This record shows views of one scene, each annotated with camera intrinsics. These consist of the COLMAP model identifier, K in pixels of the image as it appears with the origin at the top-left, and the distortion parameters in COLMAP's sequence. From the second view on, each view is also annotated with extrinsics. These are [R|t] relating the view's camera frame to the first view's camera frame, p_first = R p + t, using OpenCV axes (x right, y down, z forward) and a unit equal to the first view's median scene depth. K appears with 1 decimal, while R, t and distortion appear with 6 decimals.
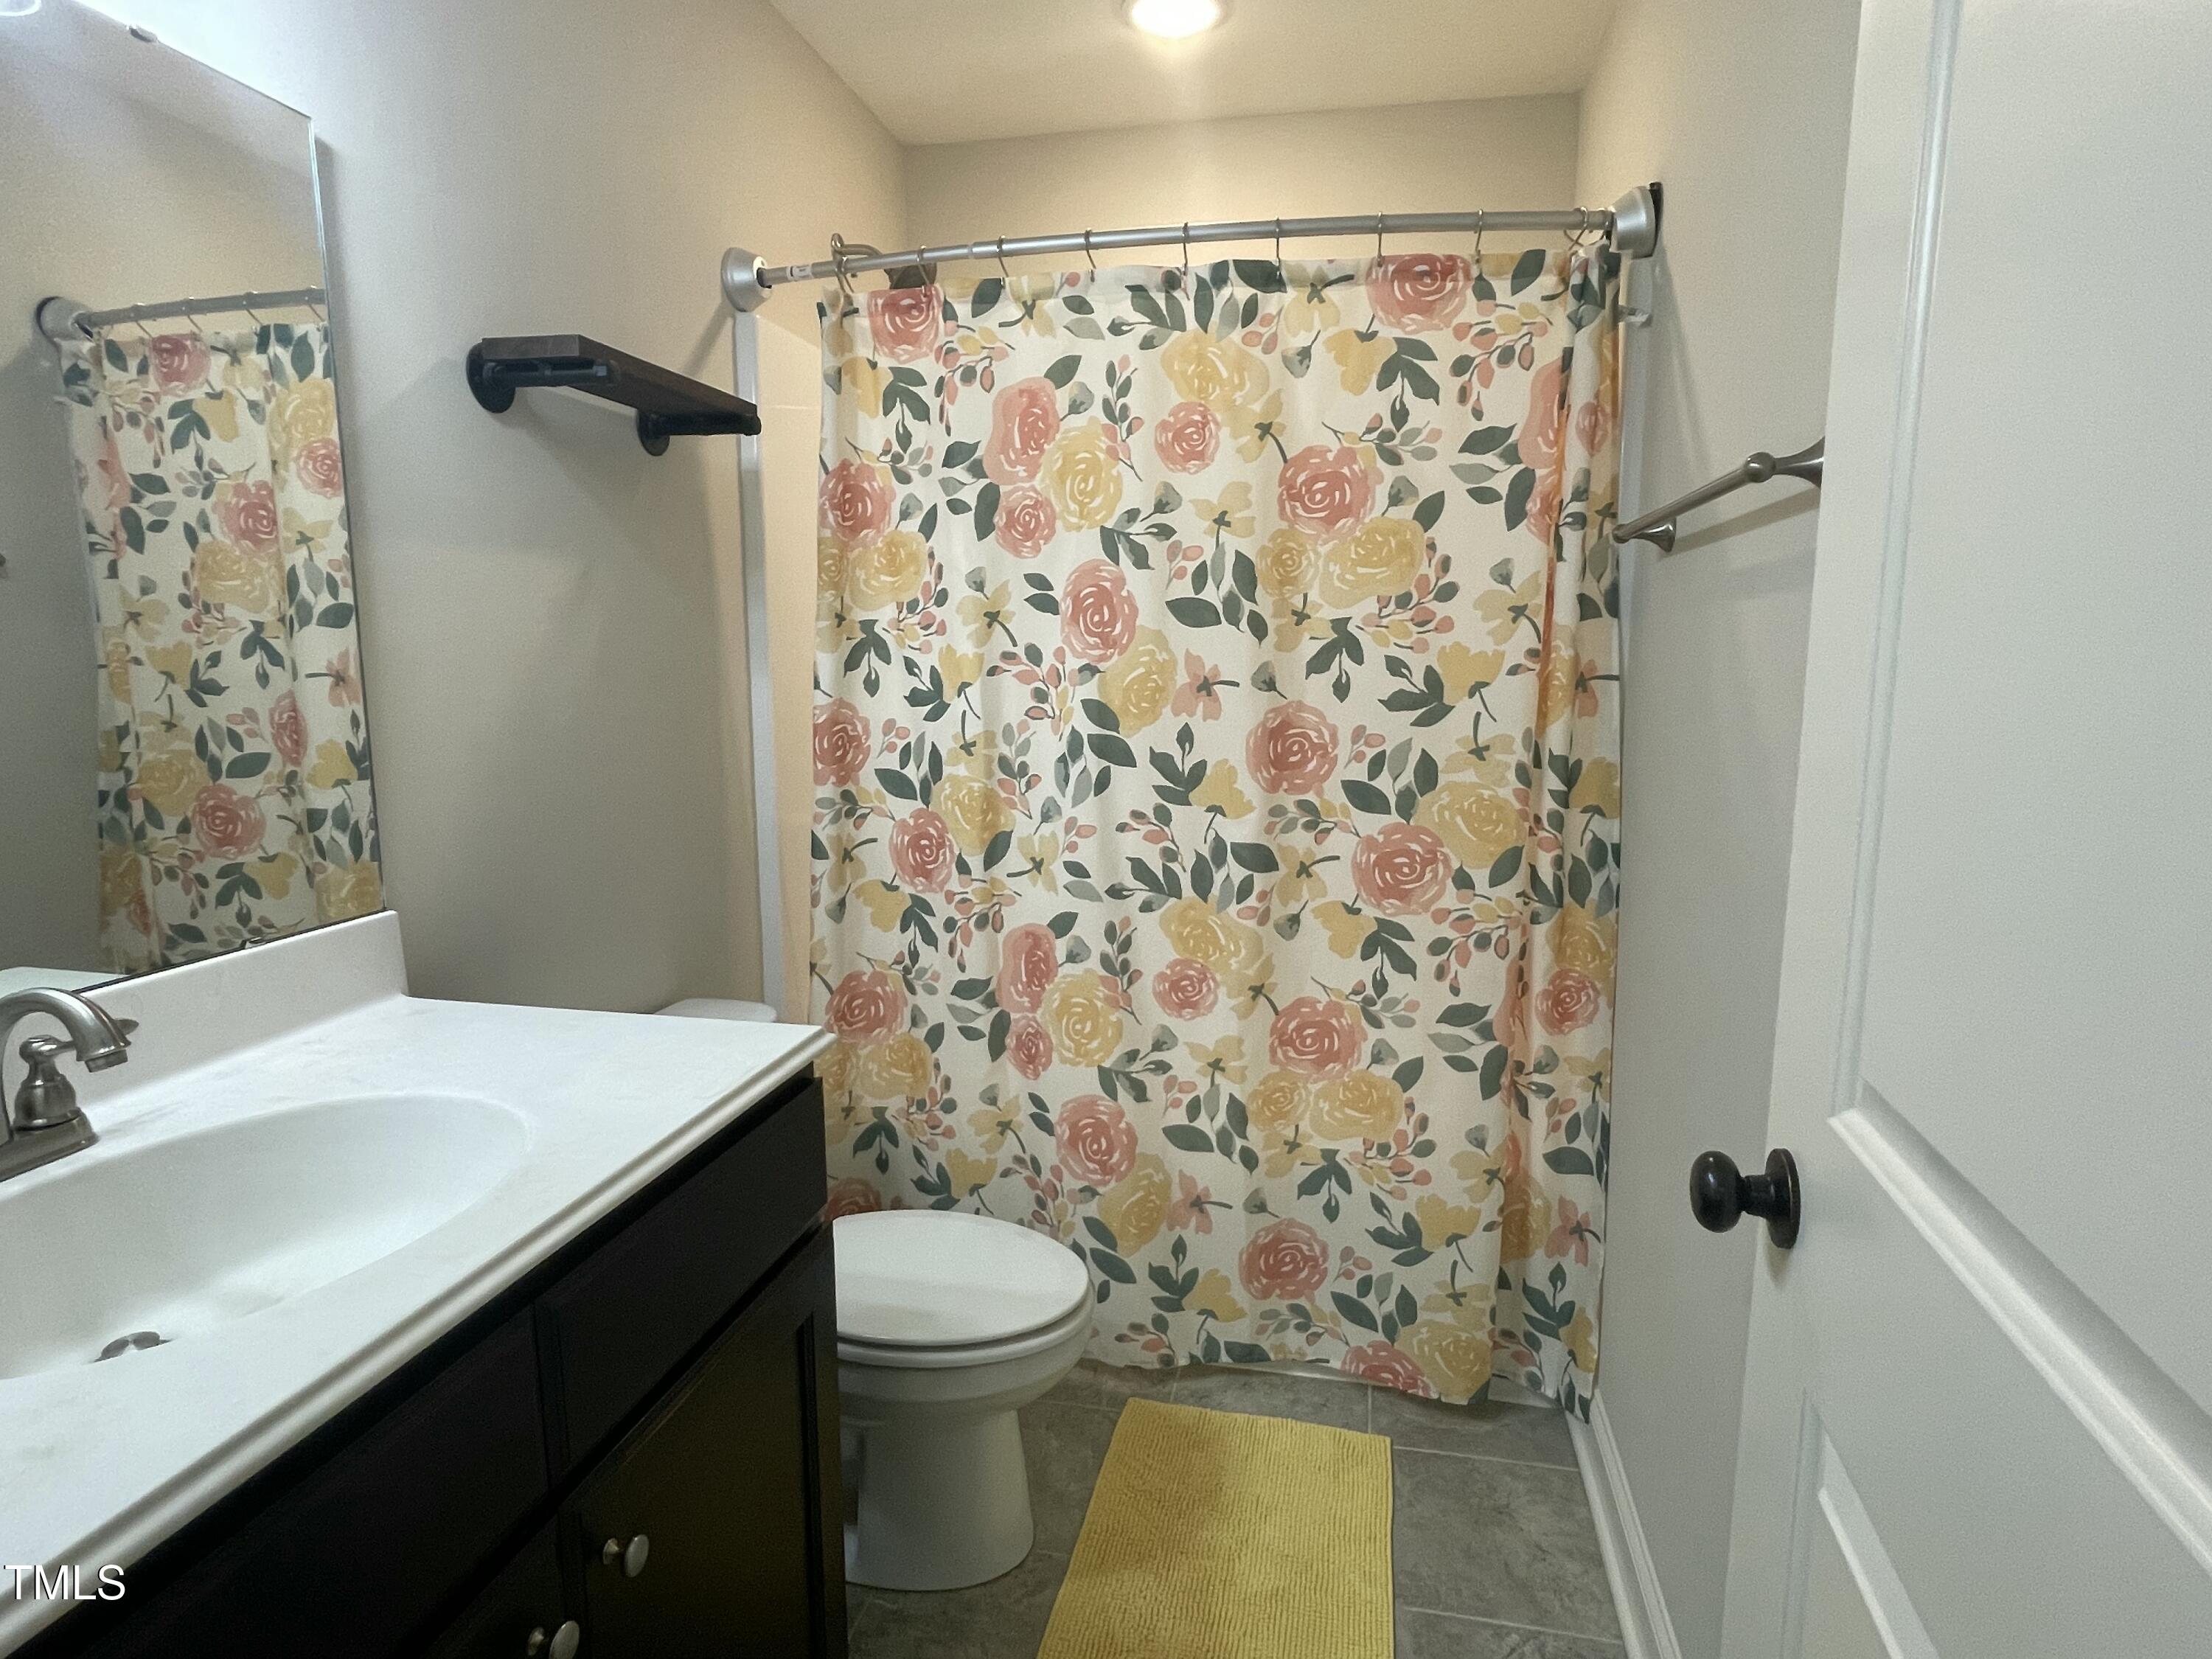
lens RADIAL K [[1210.3, 0, 1106.8], [0, 1210.3, 828.7], [0, 0, 1]] dist [-0.005558, 0.000010]
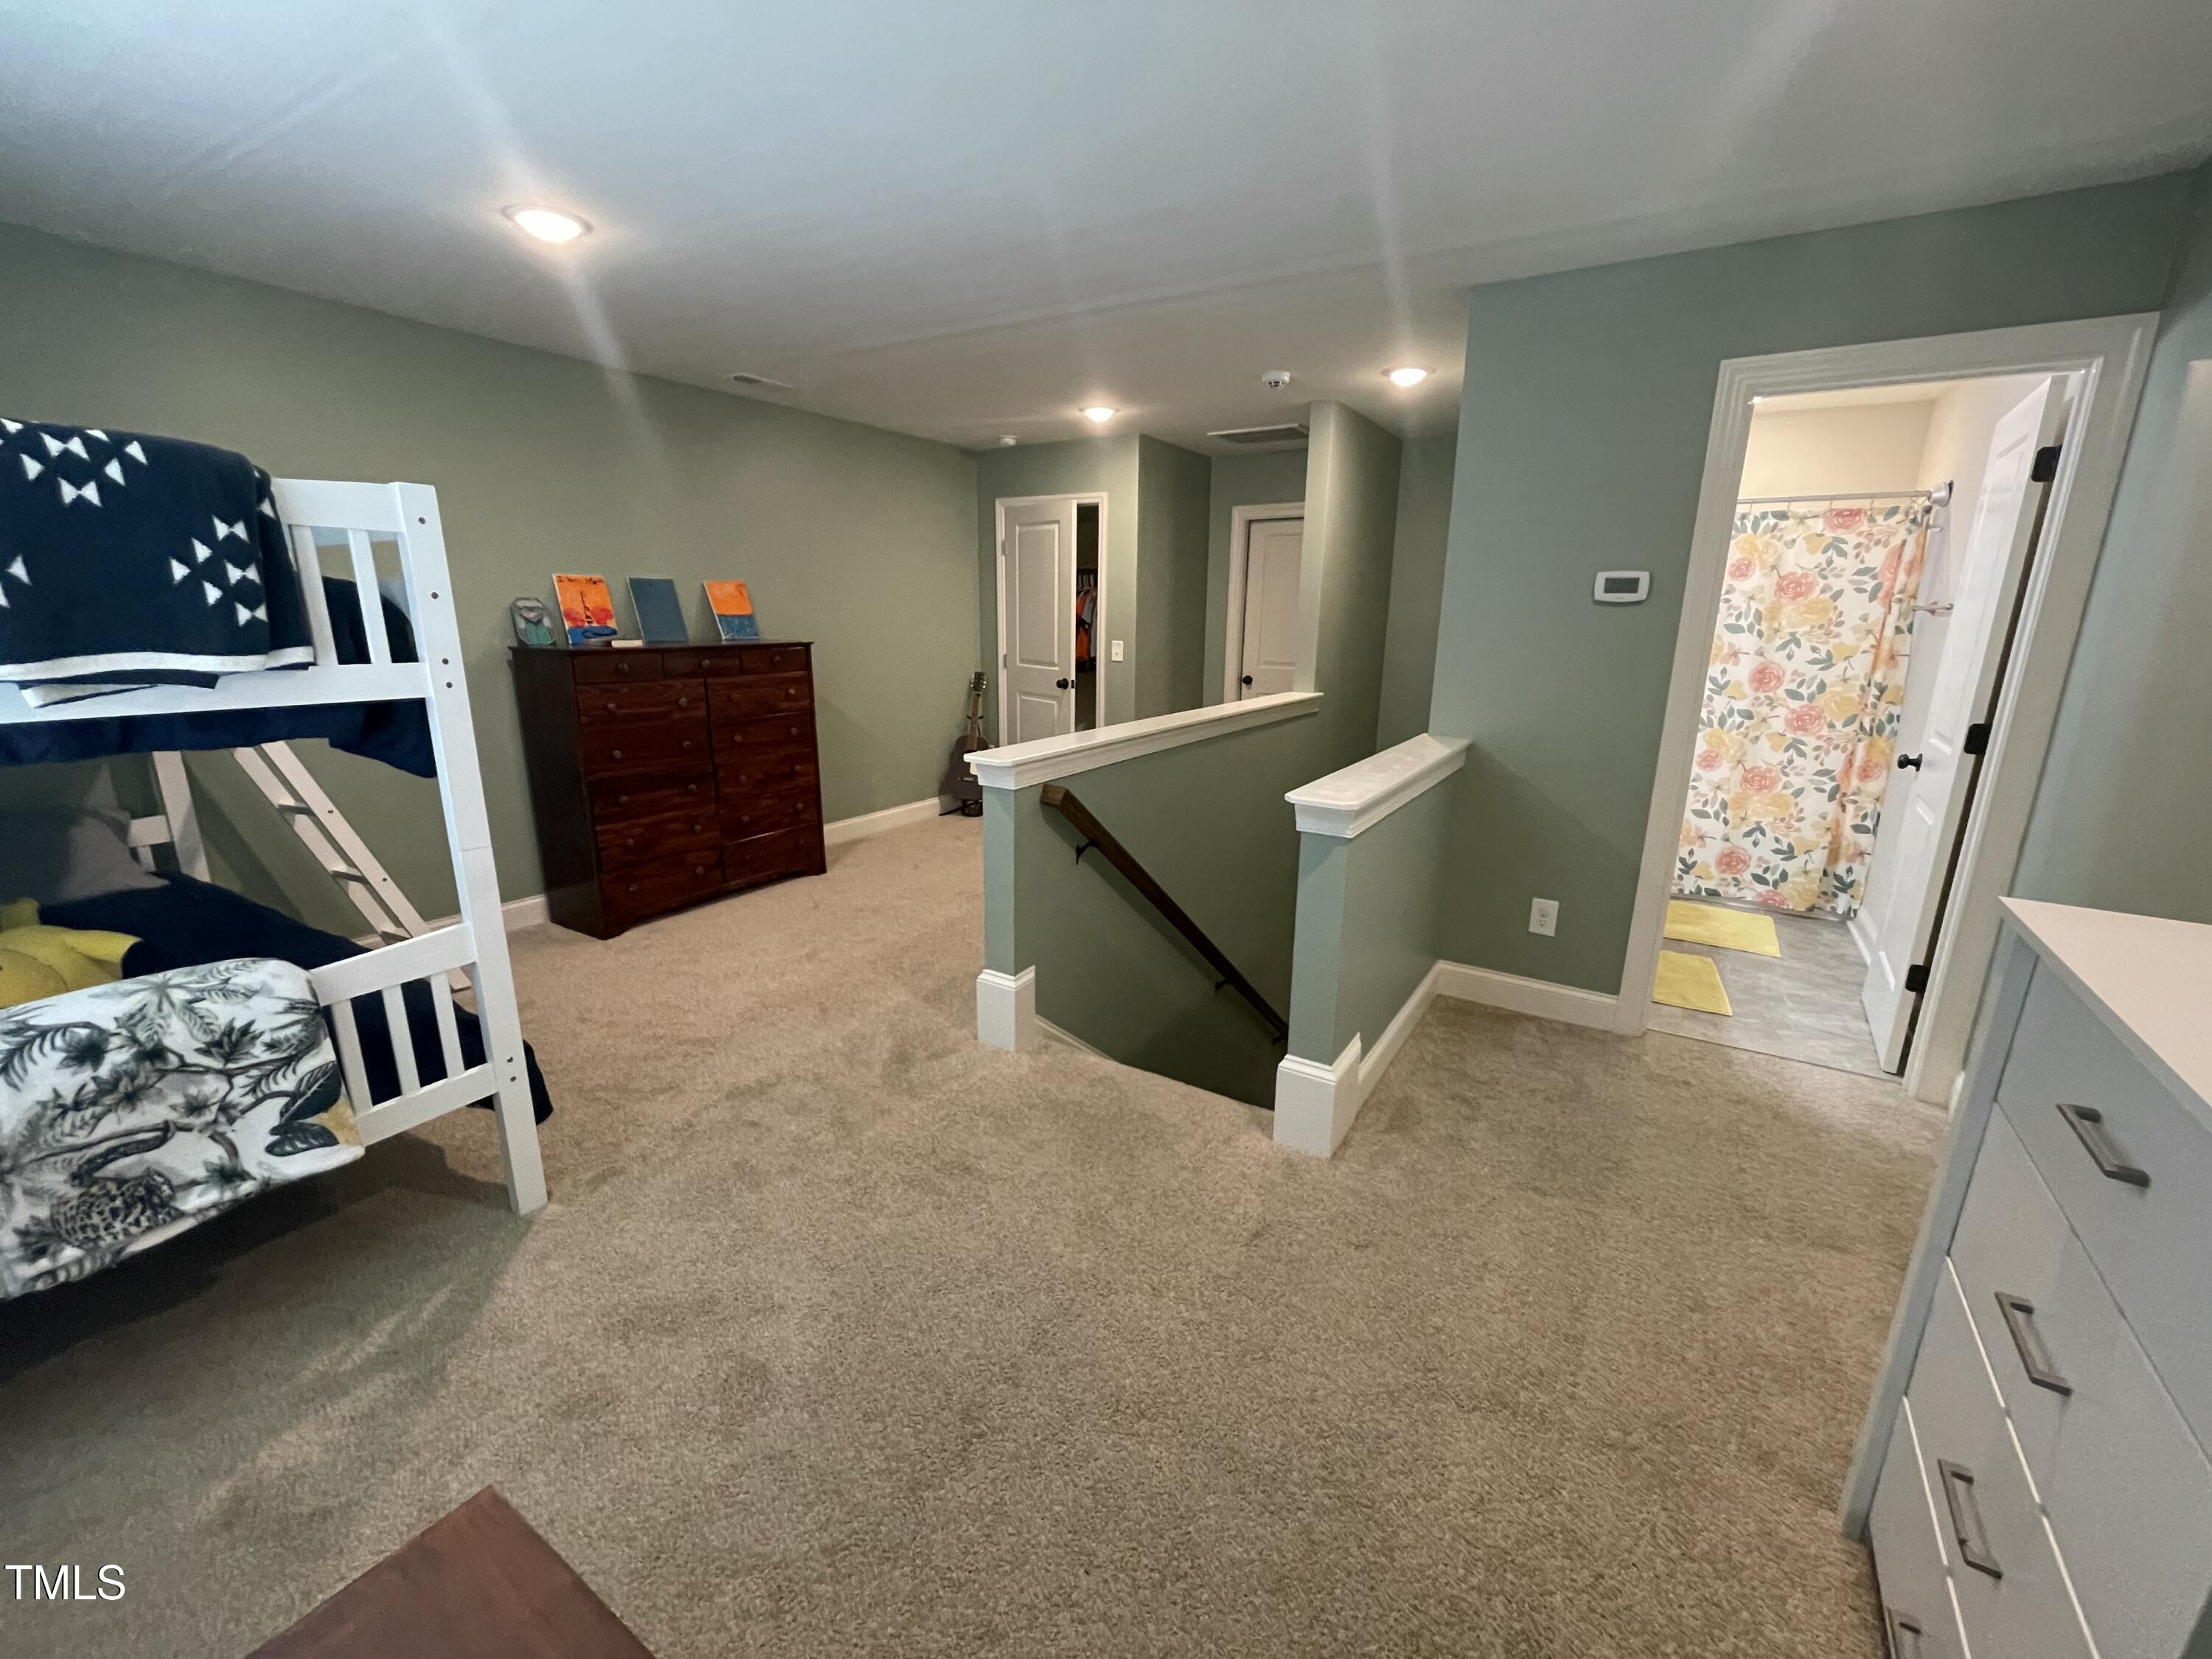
lens RADIAL K [[903.8, 0, 1106.8], [0, 903.8, 837.4], [0, 0, 1]] dist [0.000598, 0.001398]
pose [[0.940104, 0.092808, -0.328011, -0.598217], [-0.060295, 0.992325, 0.107958, 0.179384], [0.335513, -0.081715, 0.938485, -1.629539]]
